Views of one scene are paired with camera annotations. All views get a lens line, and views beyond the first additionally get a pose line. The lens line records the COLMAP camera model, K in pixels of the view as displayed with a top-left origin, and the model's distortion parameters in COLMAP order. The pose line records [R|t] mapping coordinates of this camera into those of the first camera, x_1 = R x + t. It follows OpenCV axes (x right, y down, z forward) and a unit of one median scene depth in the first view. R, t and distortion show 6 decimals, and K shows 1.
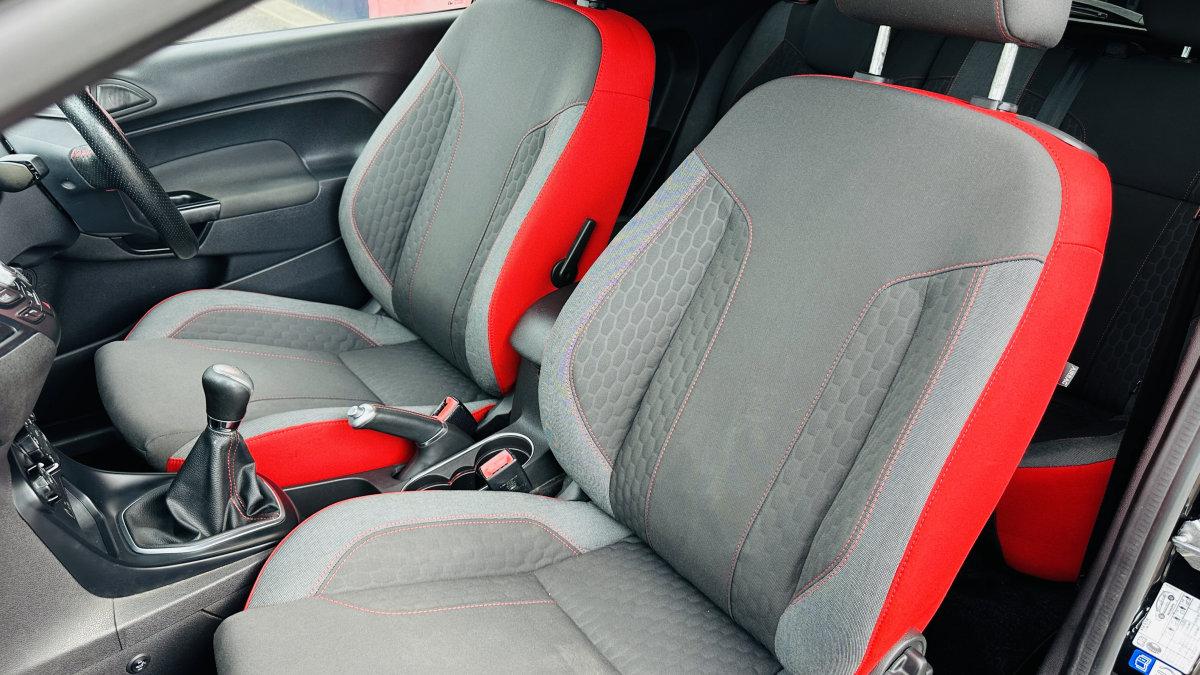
lens RADIAL K [[851.2, 0, 605.2], [0, 851.2, 329.4], [0, 0, 1]] dist [0.059081, -0.076946]
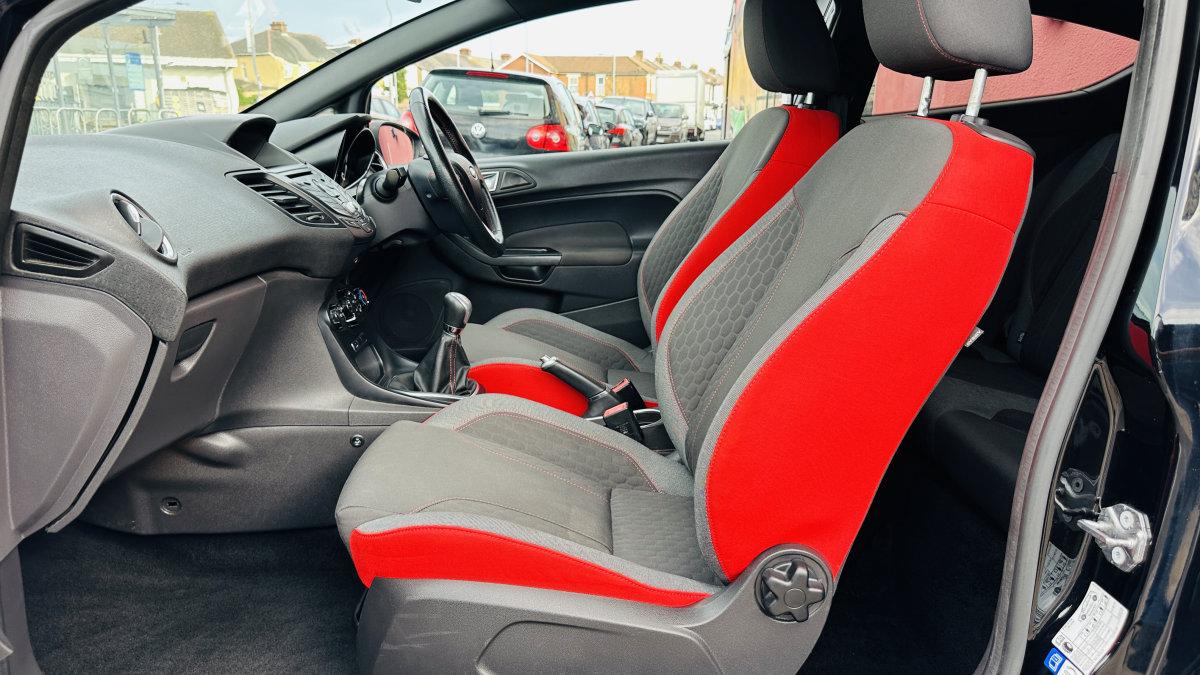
lens RADIAL K [[851.2, 0, 590.6], [0, 851.2, 334.0], [0, 0, 1]] dist [0.059081, -0.076946]
pose [[0.792964, 0.099968, -0.601012, 0.740720], [-0.240010, 0.957937, -0.157328, 0.309169], [0.560004, 0.269004, 0.783603, -0.118361]]
